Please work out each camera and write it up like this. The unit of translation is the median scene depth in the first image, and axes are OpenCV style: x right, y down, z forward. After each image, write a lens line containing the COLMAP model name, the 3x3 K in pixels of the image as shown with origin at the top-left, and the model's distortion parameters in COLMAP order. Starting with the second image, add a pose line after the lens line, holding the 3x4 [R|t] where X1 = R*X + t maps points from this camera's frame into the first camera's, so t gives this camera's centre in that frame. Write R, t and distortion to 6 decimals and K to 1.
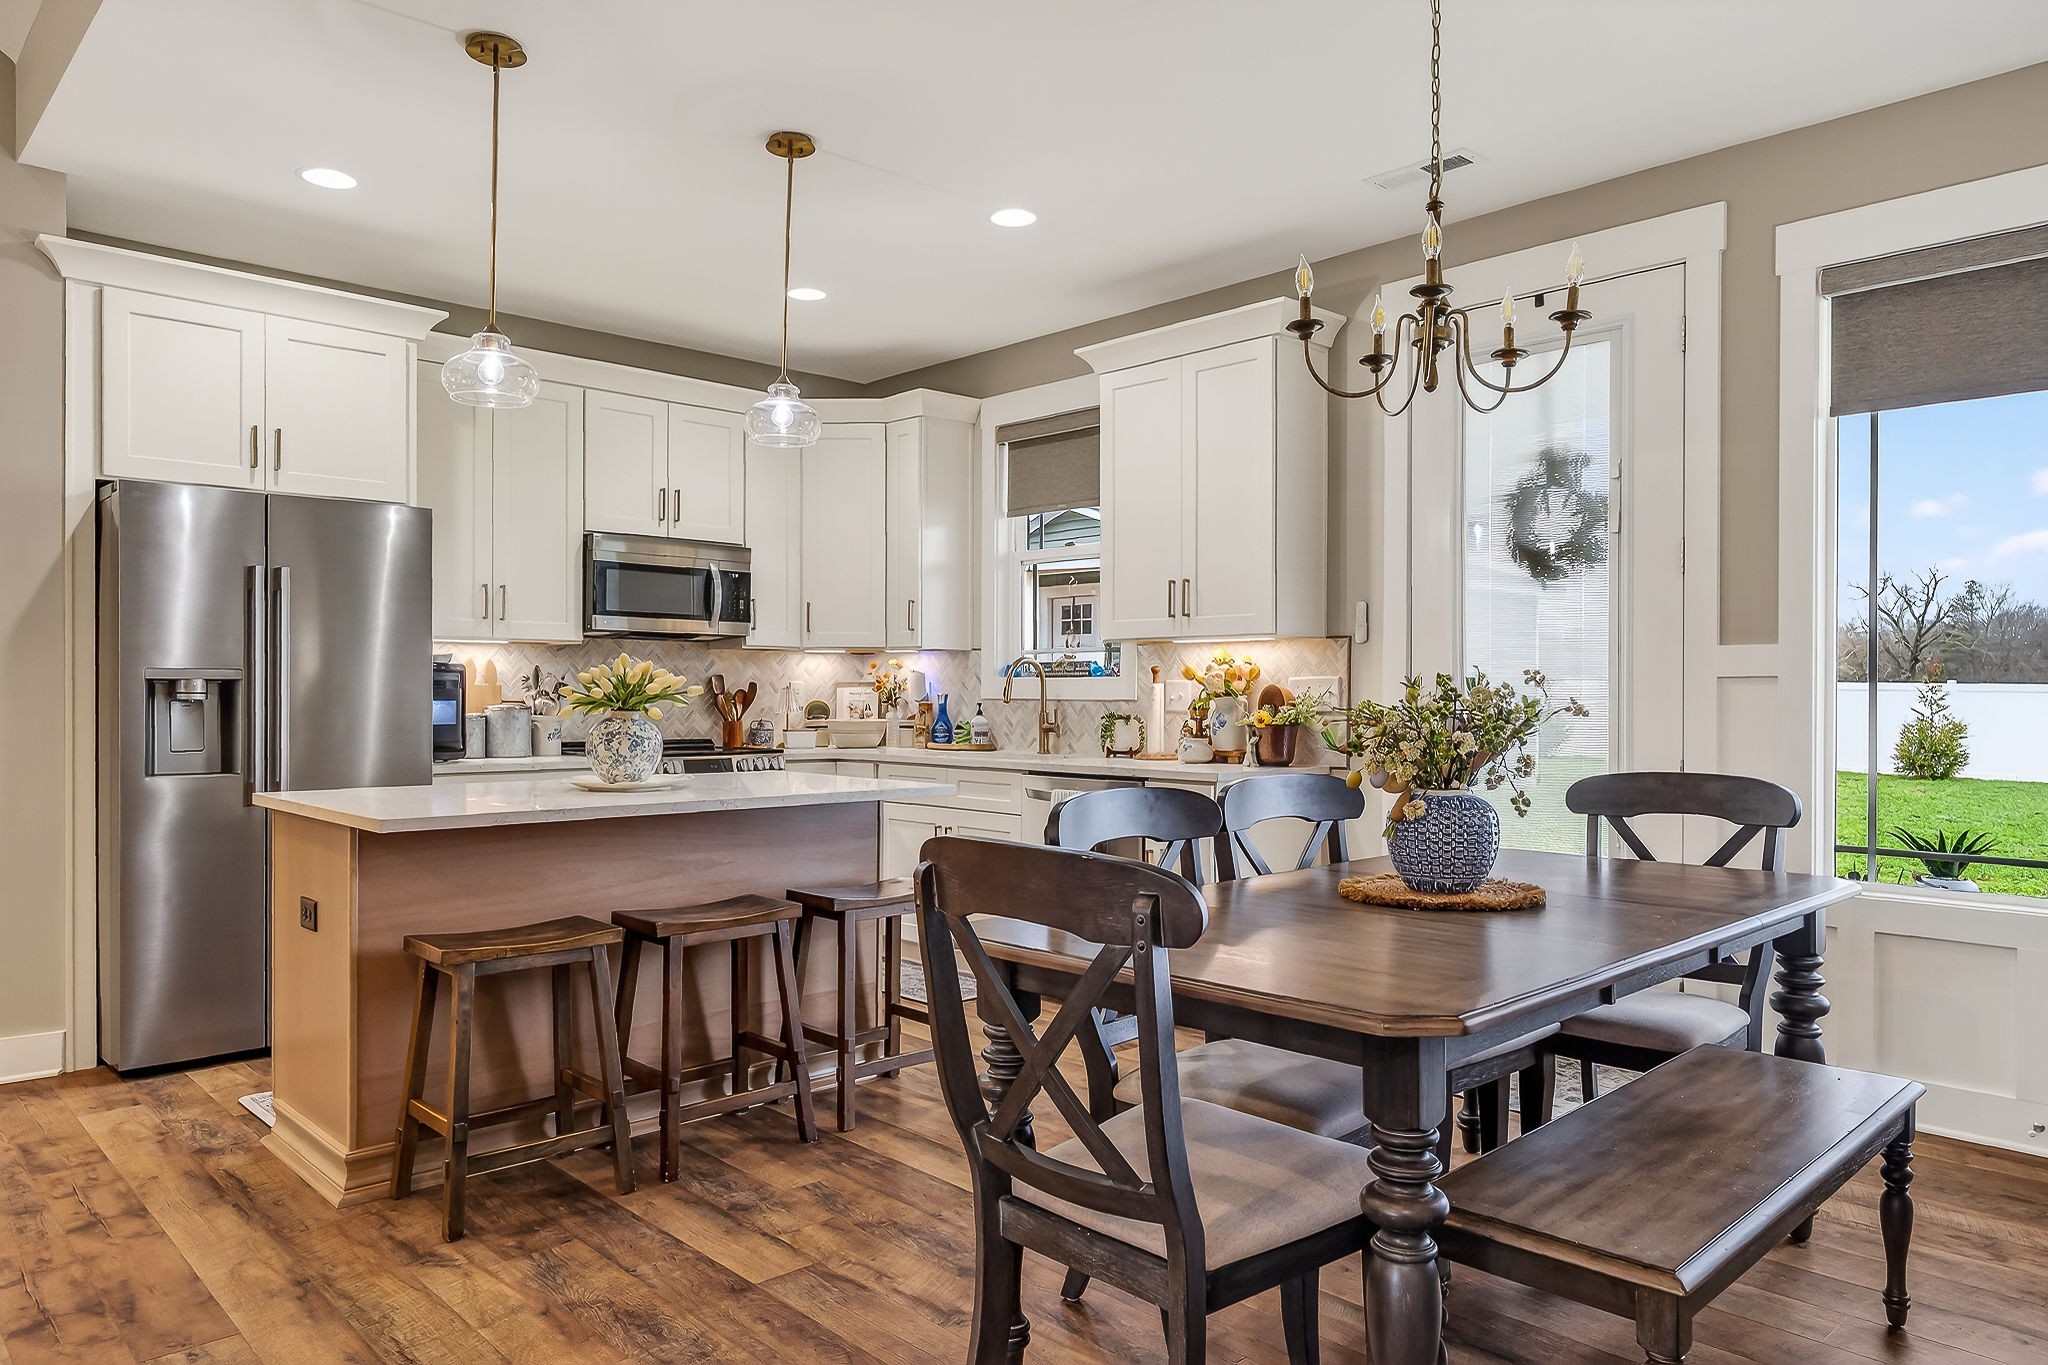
lens RADIAL K [[1333.1, 0, 1026.5], [0, 1333.1, 693.6], [0, 0, 1]] dist [-0.000091, -0.001147]
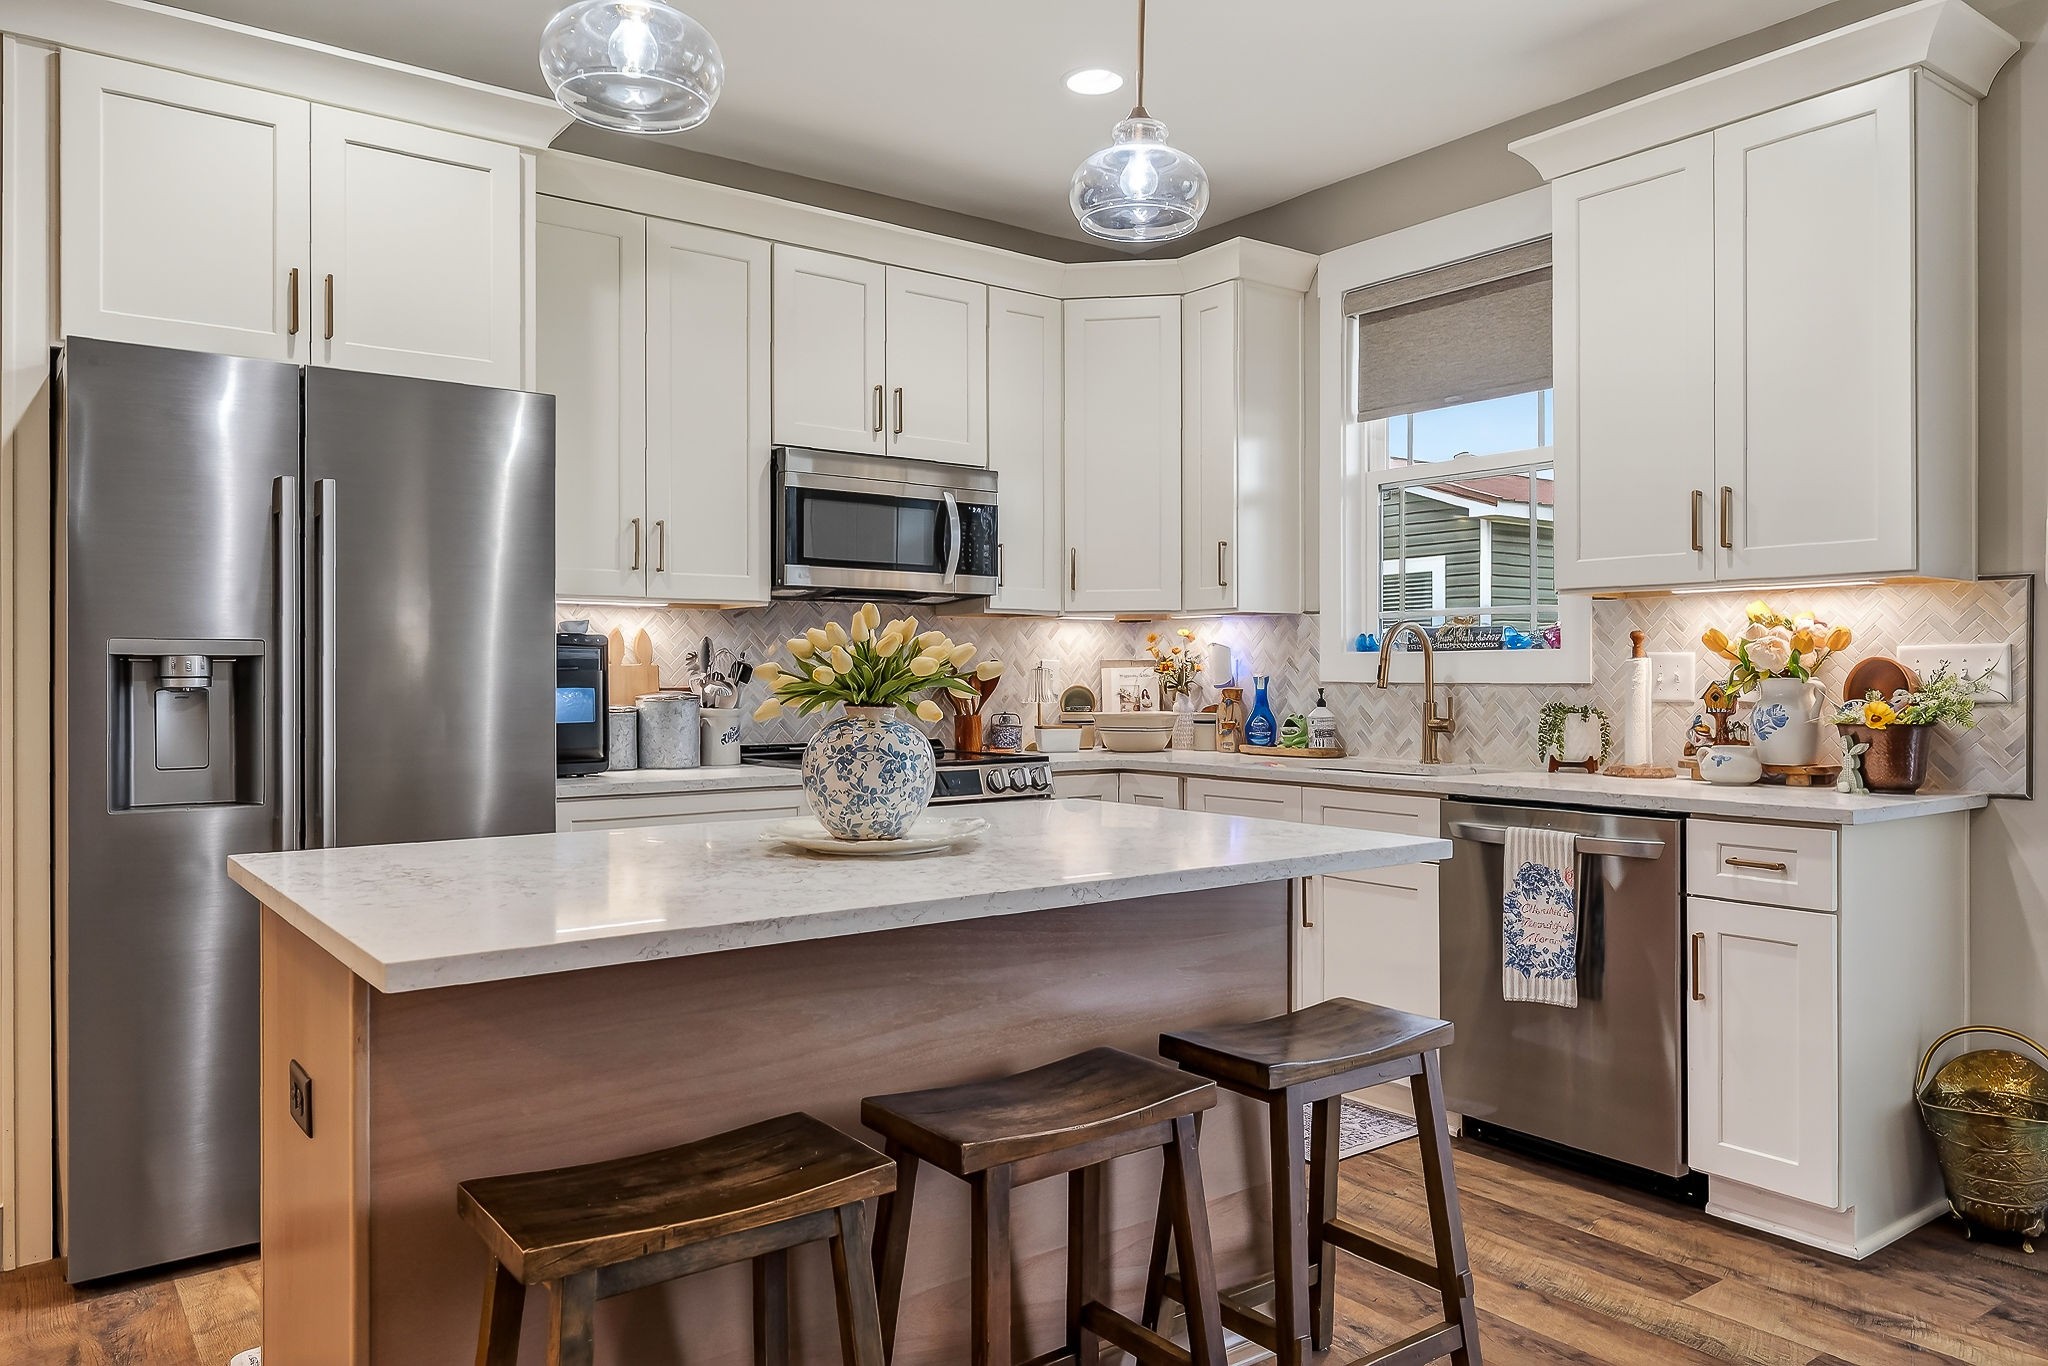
lens RADIAL K [[1405.9, 0, 1029.8], [0, 1405.9, 669.8], [0, 0, 1]] dist [0.001597, 0.003447]
pose [[0.992815, -0.004549, -0.119571, -0.115922], [0.003868, 0.999975, -0.005930, 0.001071], [0.119595, 0.005425, 0.992808, 0.299981]]
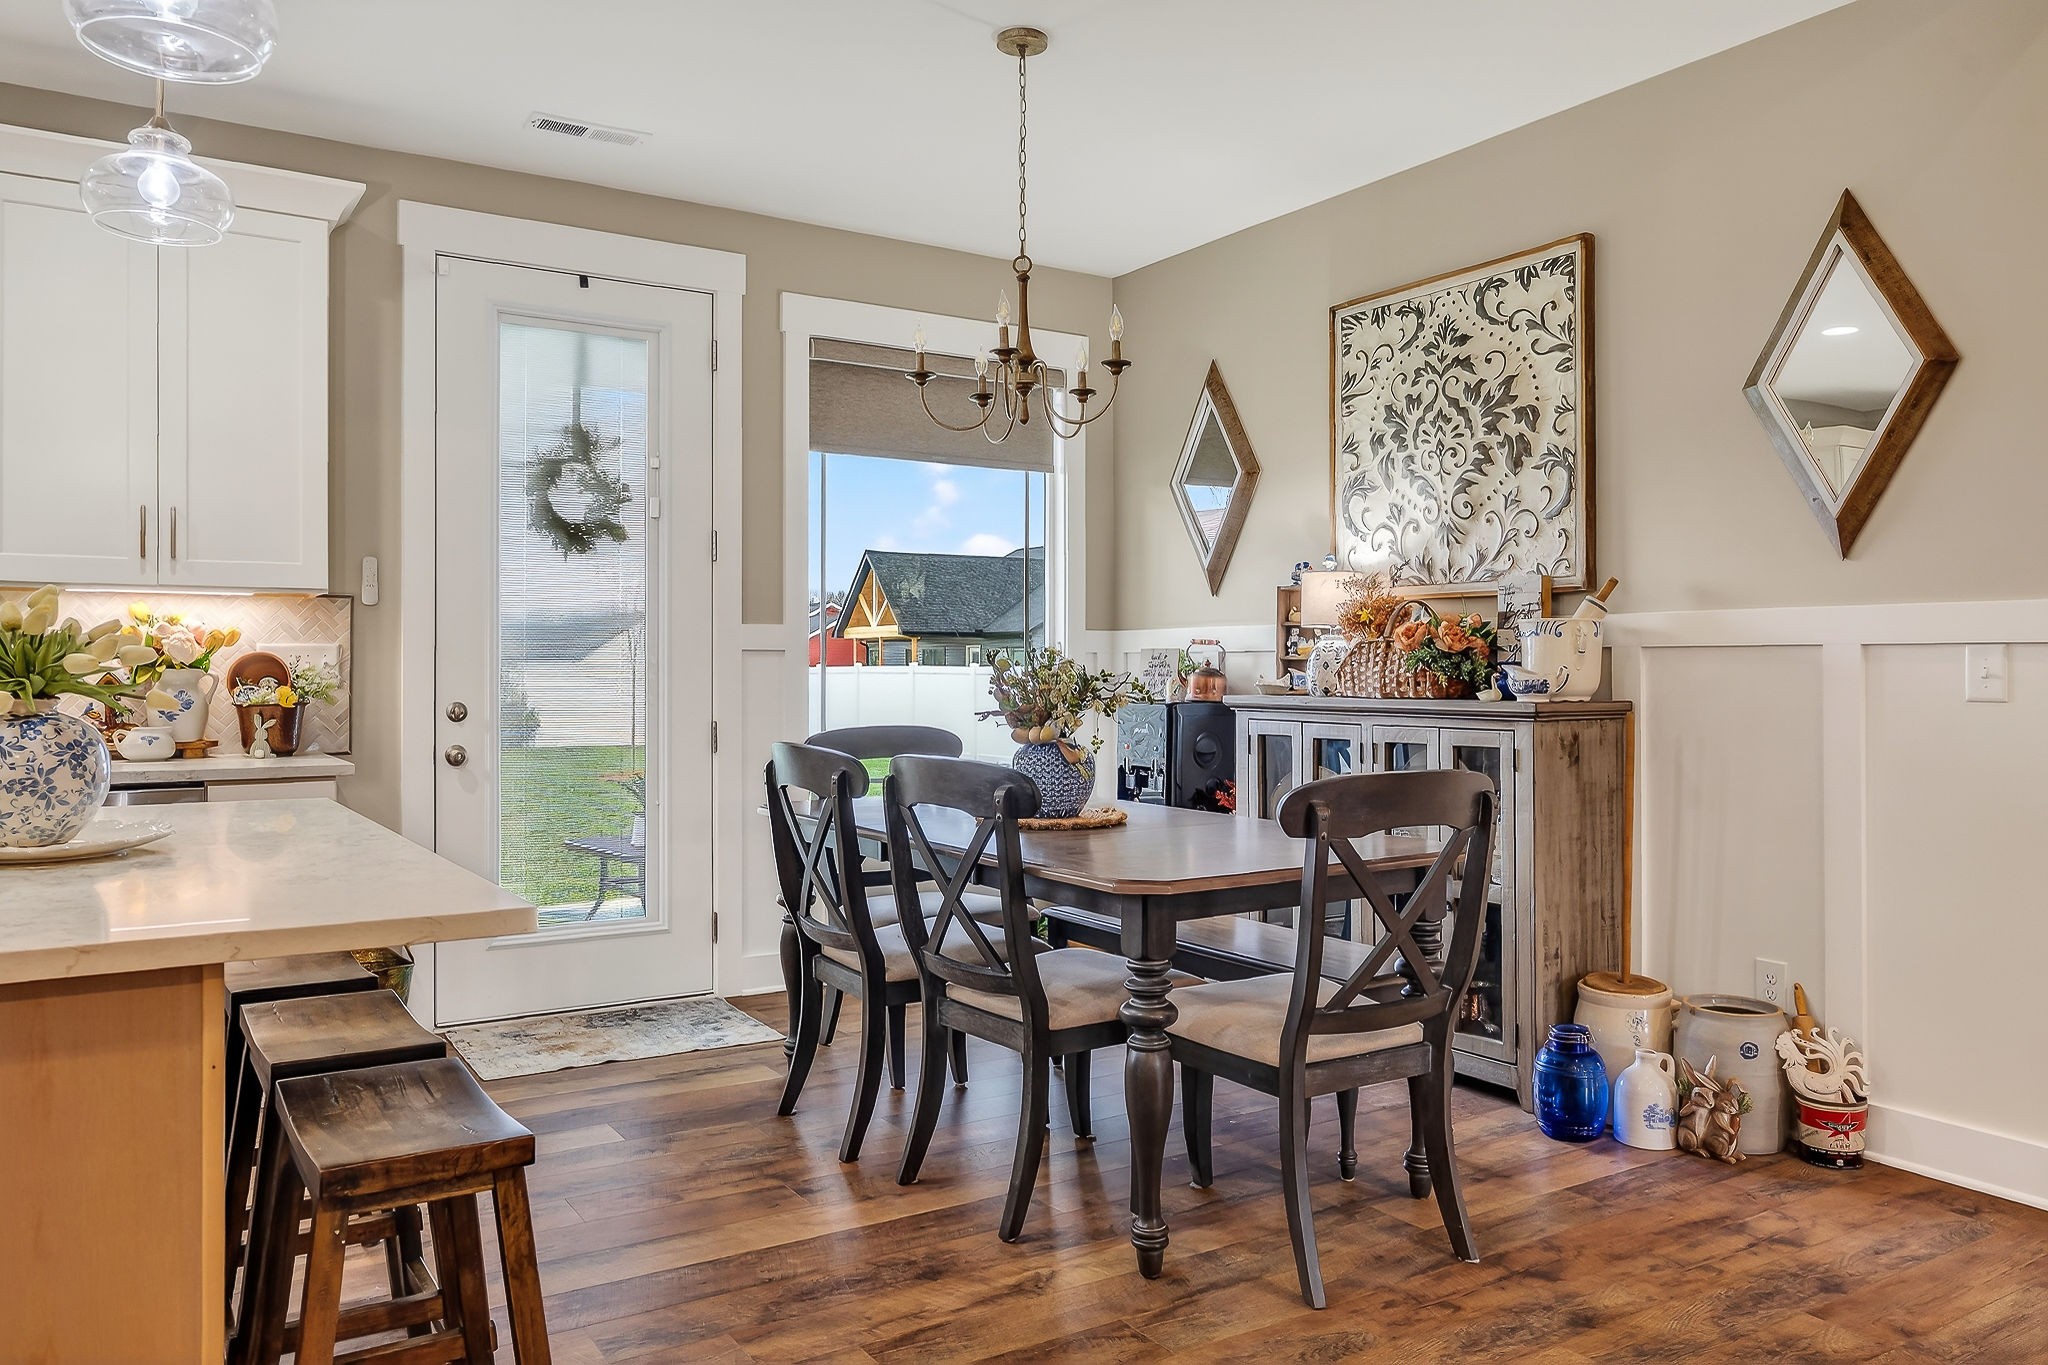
lens RADIAL K [[1429.1, 0, 1010.9], [0, 1429.1, 665.4], [0, 0, 1]] dist [-0.002141, -0.001022]
pose [[0.203462, -0.002067, 0.979081, -0.519639], [0.002556, 0.999995, 0.001580, 0.000510], [-0.979079, 0.002181, 0.203466, 0.374511]]
